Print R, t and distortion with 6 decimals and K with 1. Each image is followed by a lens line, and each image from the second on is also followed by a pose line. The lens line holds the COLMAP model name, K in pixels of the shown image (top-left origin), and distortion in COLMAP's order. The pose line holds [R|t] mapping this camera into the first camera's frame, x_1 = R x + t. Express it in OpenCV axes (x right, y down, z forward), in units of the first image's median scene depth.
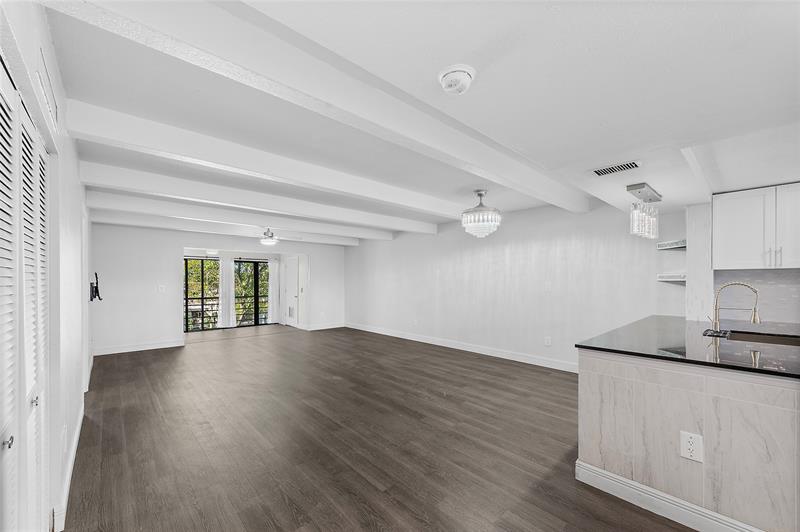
lens RADIAL K [[315.7, 0, 402.5], [0, 315.7, 273.7], [0, 0, 1]] dist [0.010767, -0.002335]
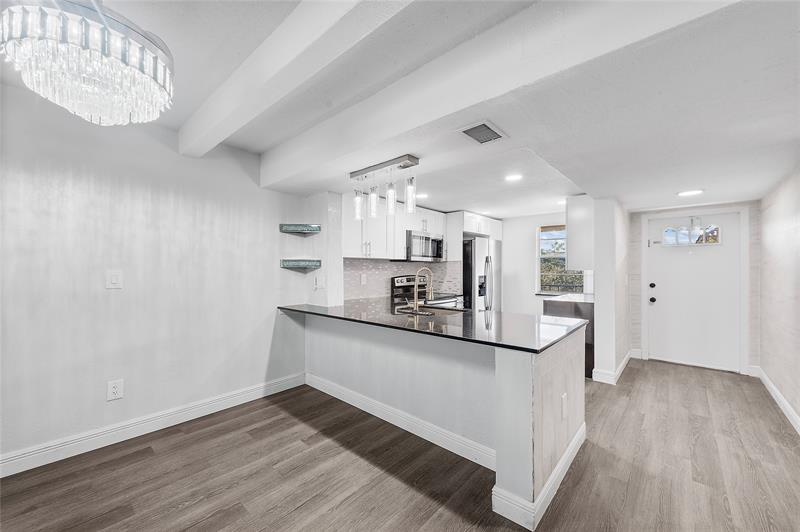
lens RADIAL K [[315.7, 0, 395.9], [0, 315.7, 269.1], [0, 0, 1]] dist [0.010767, -0.002335]
pose [[-0.093956, -0.002797, 0.995572, -0.055875], [-0.020351, 0.999793, 0.000888, 0.012478], [-0.995368, -0.020178, -0.093994, 0.470023]]
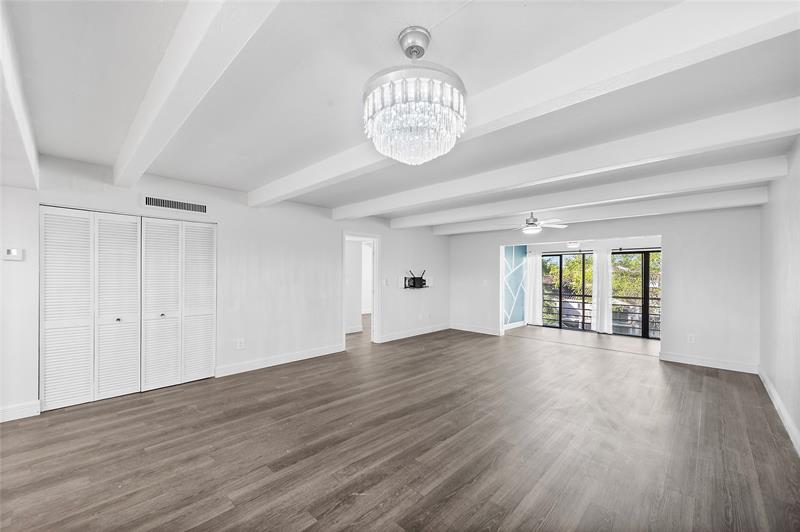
lens RADIAL K [[315.7, 0, 397.9], [0, 315.7, 273.3], [0, 0, 1]] dist [0.010767, -0.002335]
pose [[0.060163, -0.004537, -0.998178, 0.386009], [0.015278, 0.999877, -0.003624, 0.010872], [0.998072, -0.015032, 0.060225, 0.604993]]
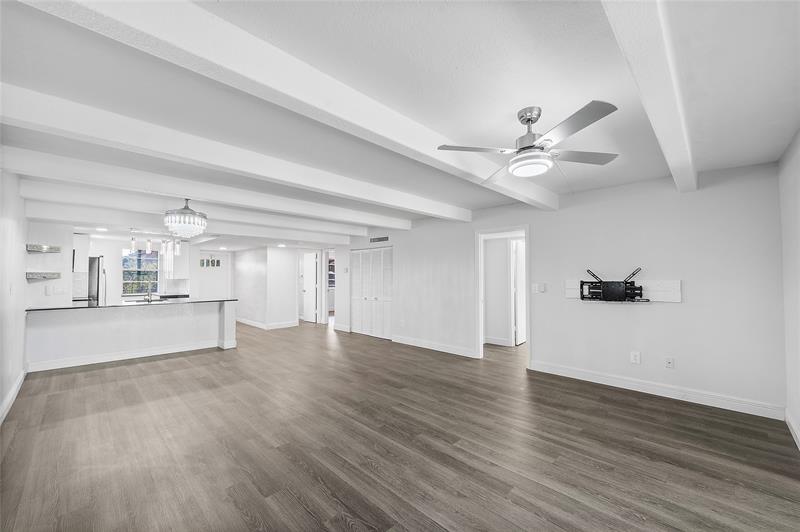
lens RADIAL K [[315.7, 0, 400.5], [0, 315.7, 267.0], [0, 0, 1]] dist [0.010767, -0.002335]
pose [[-0.998950, -0.001591, -0.045781, -0.276960], [0.000705, 0.998744, -0.050096, 0.024437], [0.045803, -0.050076, -0.997695, 1.339835]]
